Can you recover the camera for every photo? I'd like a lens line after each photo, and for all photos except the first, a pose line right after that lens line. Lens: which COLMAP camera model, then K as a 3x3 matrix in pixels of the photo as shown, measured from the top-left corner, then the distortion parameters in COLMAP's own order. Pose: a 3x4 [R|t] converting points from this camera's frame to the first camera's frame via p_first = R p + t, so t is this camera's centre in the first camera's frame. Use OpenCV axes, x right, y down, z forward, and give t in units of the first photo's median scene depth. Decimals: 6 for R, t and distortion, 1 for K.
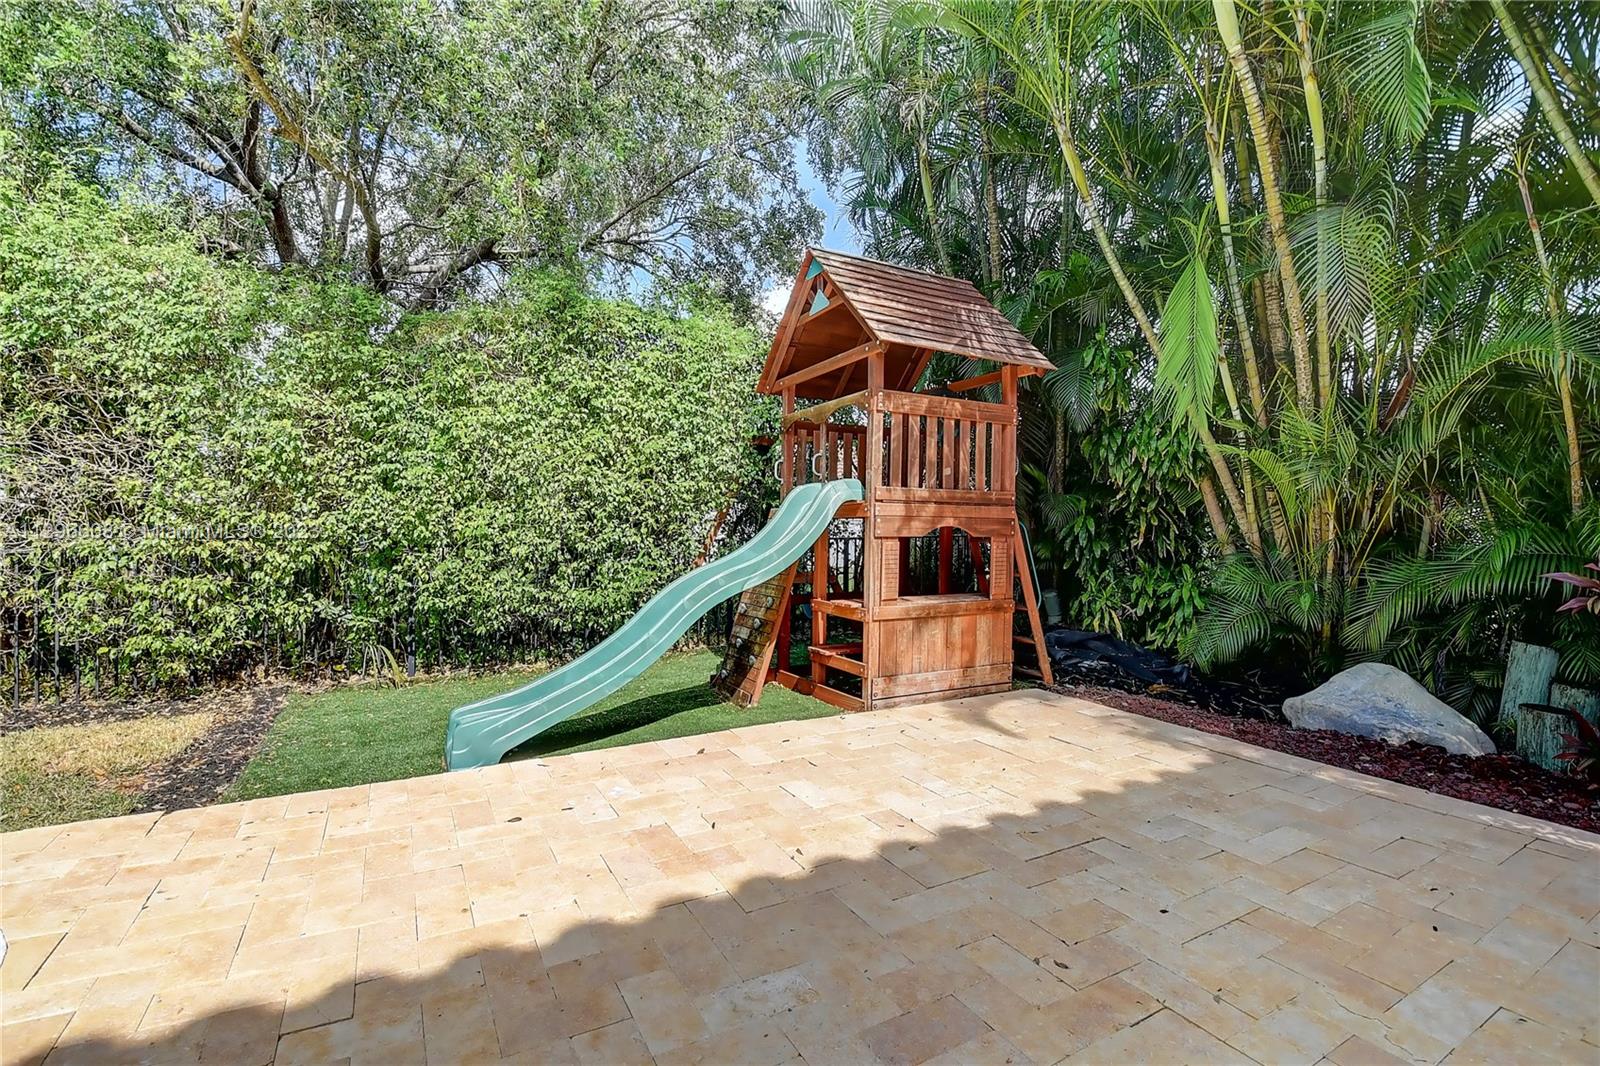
lens RADIAL K [[703.7, 0, 799.5], [0, 703.7, 511.9], [0, 0, 1]] dist [-0.025136, -0.003941]
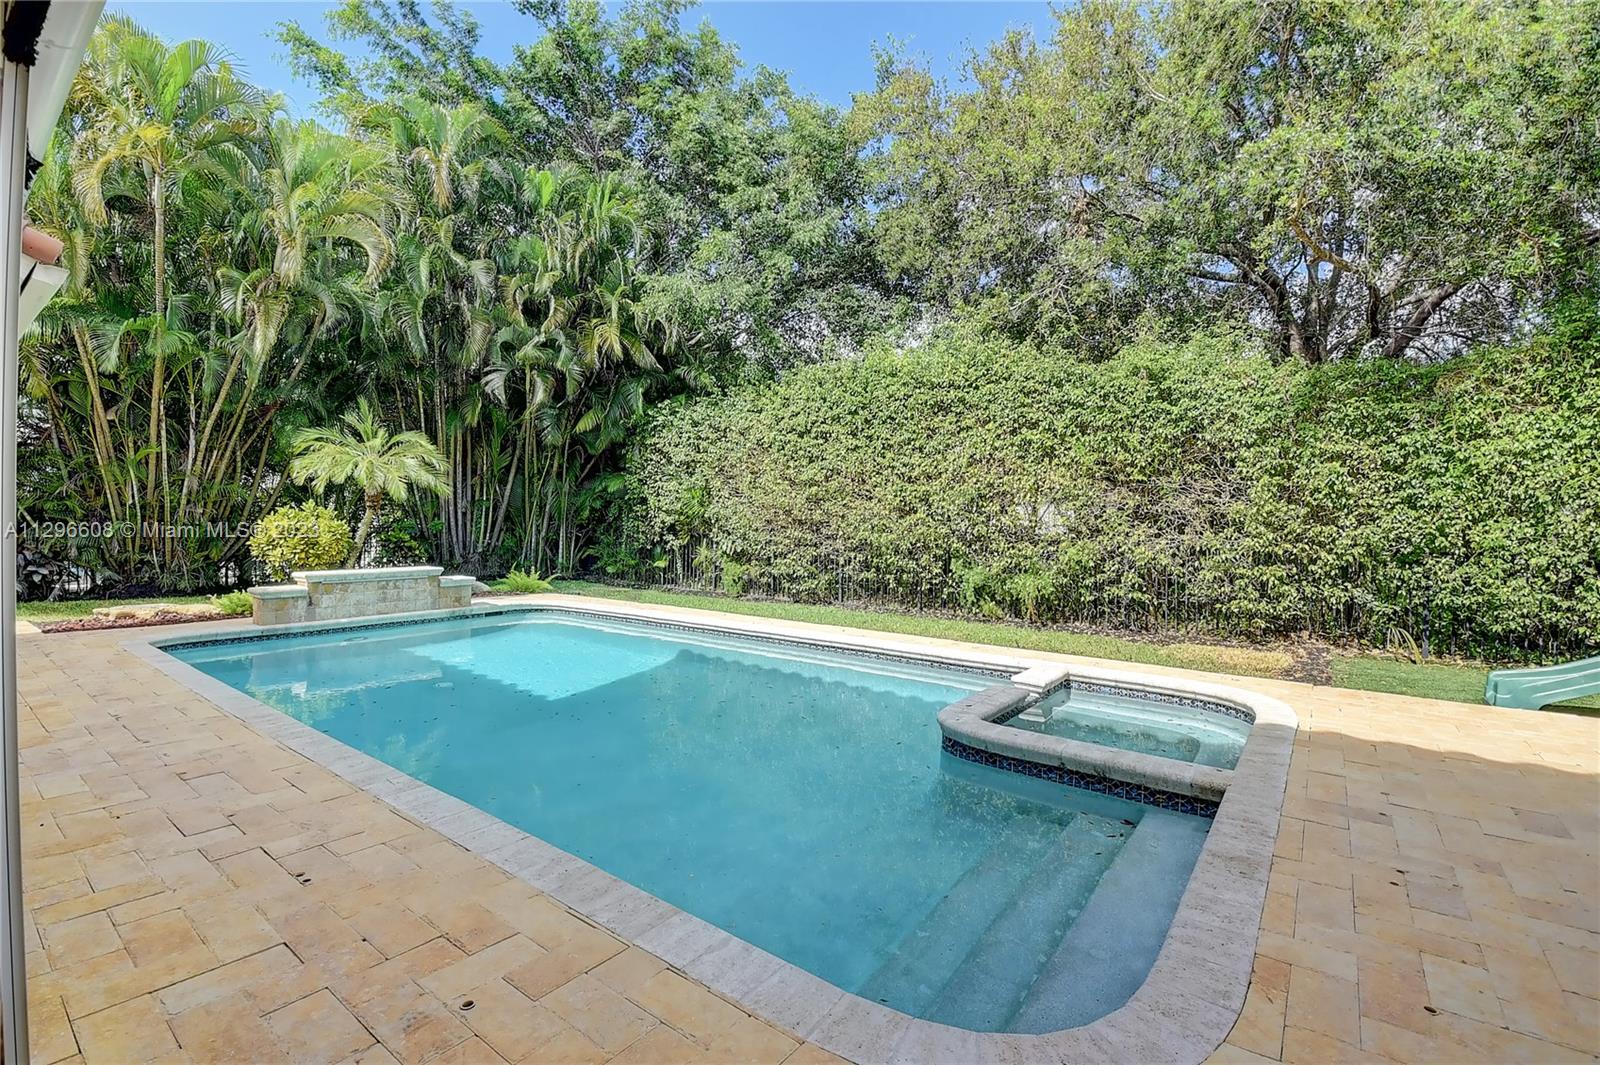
lens RADIAL K [[703.7, 0, 799.5], [0, 703.7, 511.4], [0, 0, 1]] dist [-0.025136, -0.003941]
pose [[0.397686, -0.010285, -0.917464, 0.135427], [-0.005600, 0.999891, -0.013636, -0.002990], [0.917505, 0.010561, 0.397585, -0.559001]]
